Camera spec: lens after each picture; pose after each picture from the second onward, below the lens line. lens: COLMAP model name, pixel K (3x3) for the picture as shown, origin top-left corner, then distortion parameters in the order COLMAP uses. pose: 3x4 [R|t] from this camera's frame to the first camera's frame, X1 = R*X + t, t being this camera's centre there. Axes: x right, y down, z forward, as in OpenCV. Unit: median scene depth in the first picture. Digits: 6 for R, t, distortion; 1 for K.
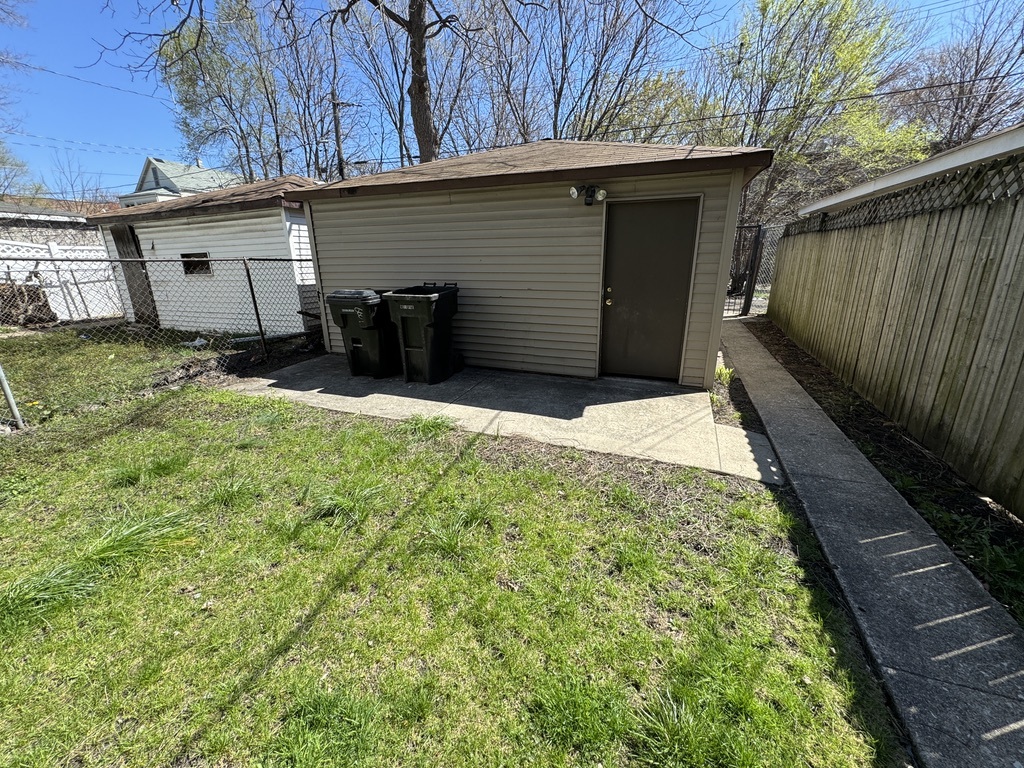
lens RADIAL K [[410.7, 0, 510.0], [0, 410.7, 381.3], [0, 0, 1]] dist [-0.001755, 0.000763]
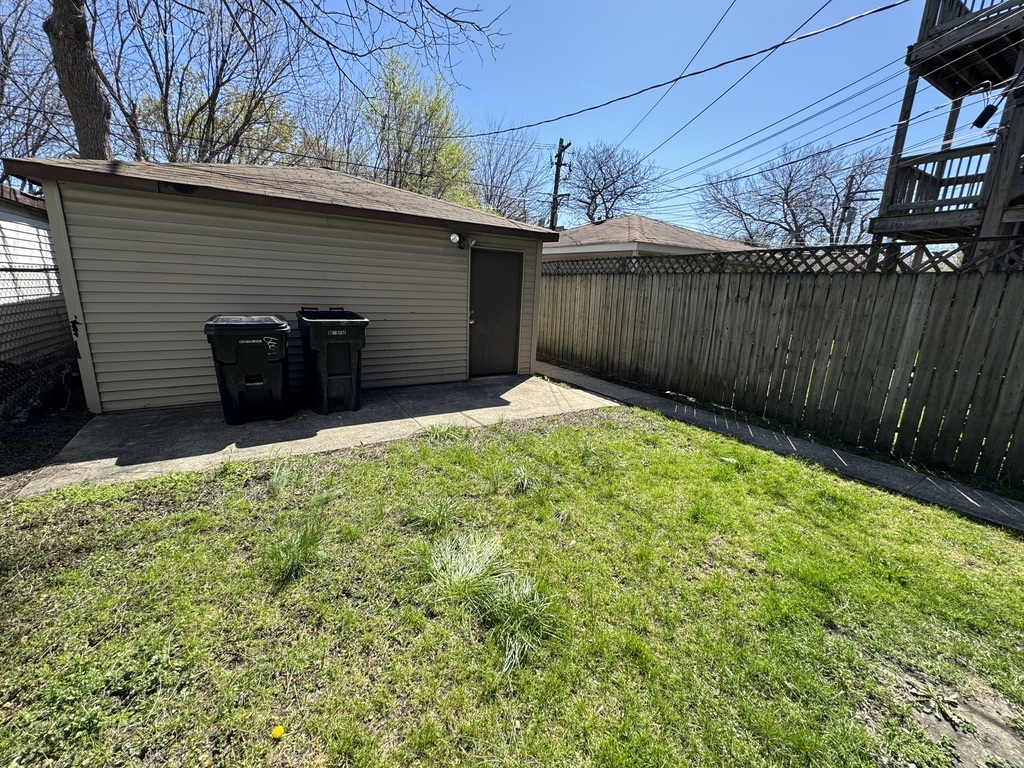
lens RADIAL K [[410.7, 0, 509.6], [0, 410.7, 382.7], [0, 0, 1]] dist [-0.001755, 0.000763]
pose [[0.596462, -0.147854, 0.788906, -0.832111], [0.187501, 0.981359, 0.042160, -0.034454], [-0.780434, 0.122773, 0.613066, 0.127293]]
